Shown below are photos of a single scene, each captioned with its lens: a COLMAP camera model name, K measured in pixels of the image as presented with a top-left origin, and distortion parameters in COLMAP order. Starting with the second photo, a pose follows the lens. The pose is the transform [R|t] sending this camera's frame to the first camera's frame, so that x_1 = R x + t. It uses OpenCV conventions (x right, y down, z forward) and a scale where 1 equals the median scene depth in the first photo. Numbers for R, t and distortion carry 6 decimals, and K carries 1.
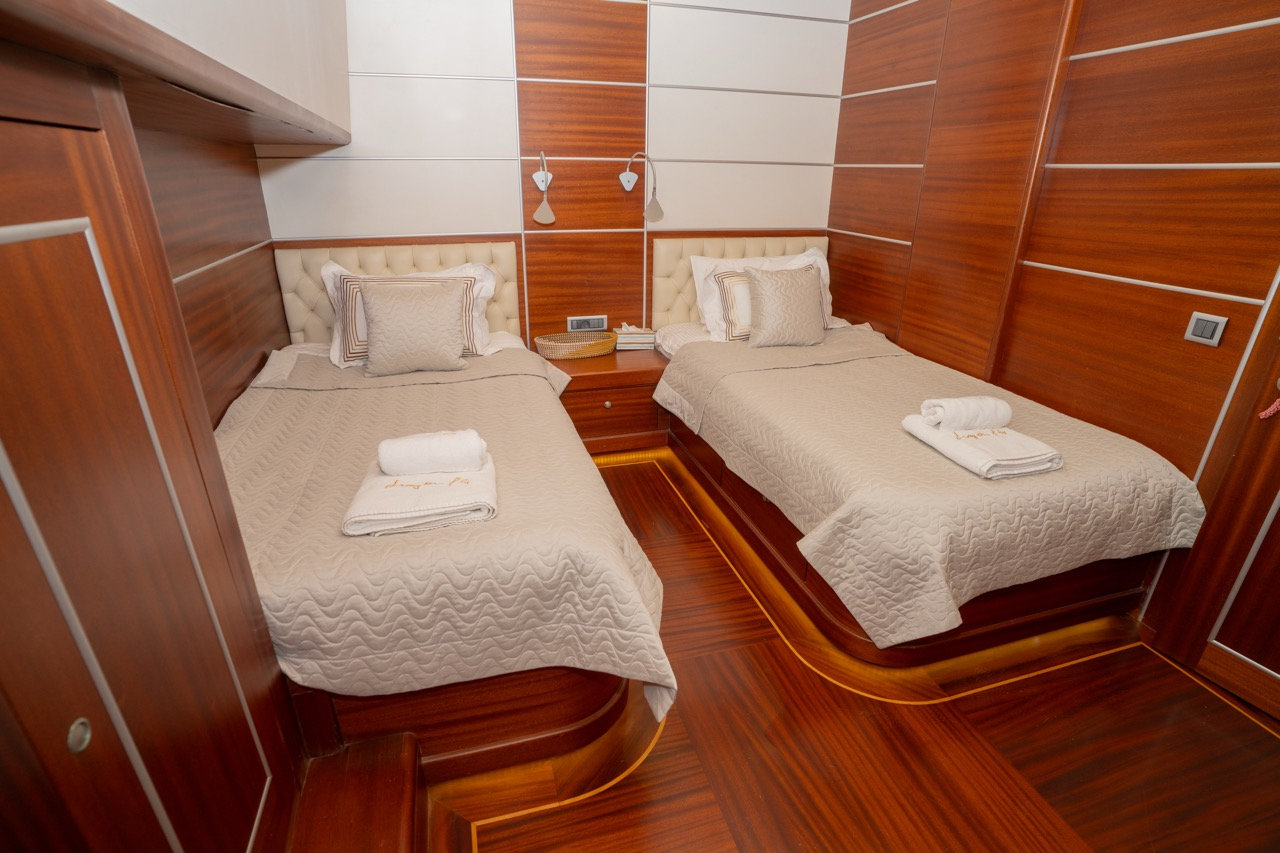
lens RADIAL K [[626.5, 0, 640.0], [0, 626.5, 426.5], [0, 0, 1]] dist [-0.083939, 0.039854]
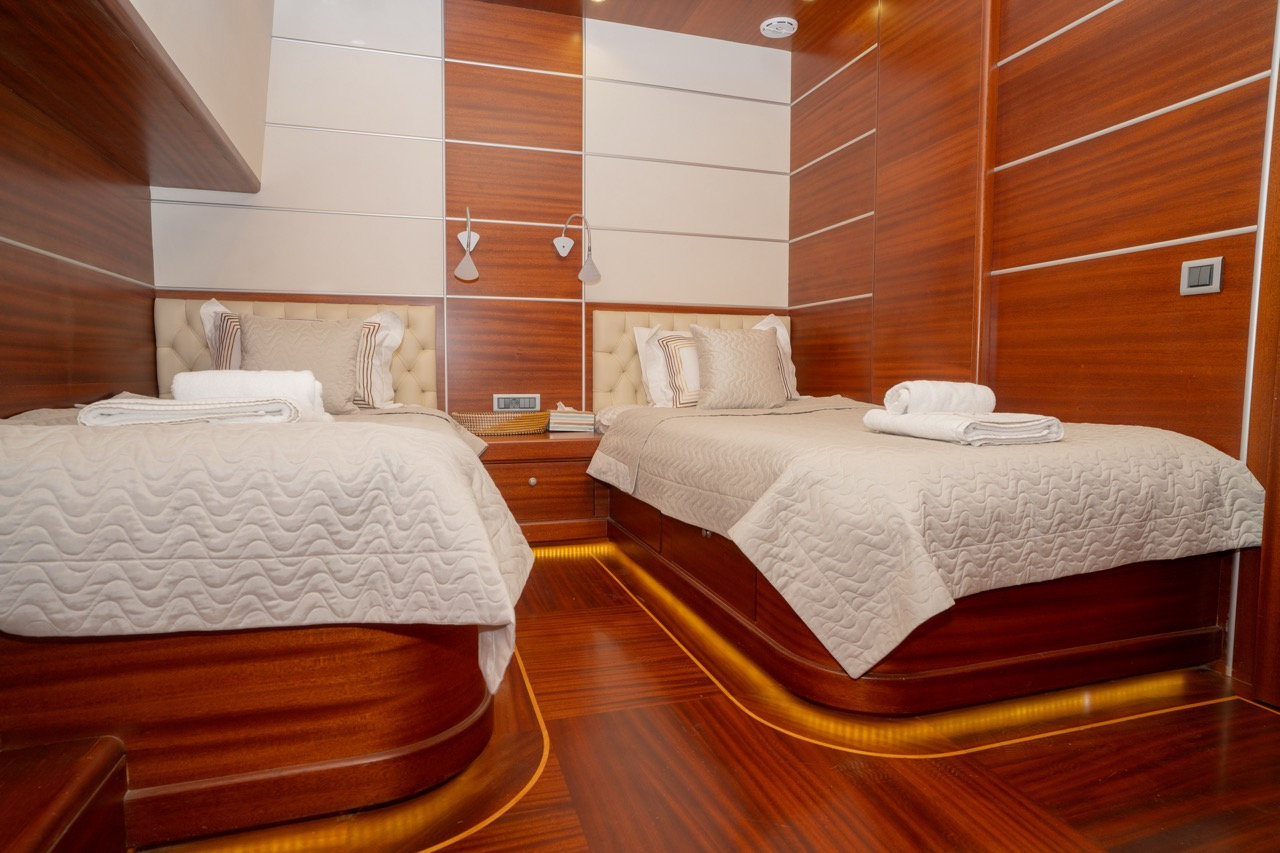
lens RADIAL K [[704.4, 0, 640.0], [0, 704.4, 426.5], [0, 0, 1]] dist [-0.069998, 0.053417]
pose [[0.999802, -0.008365, 0.018035, 0.108866], [0.013551, 0.950524, -0.310356, 0.272129], [-0.014547, 0.310539, 0.950449, 0.126215]]
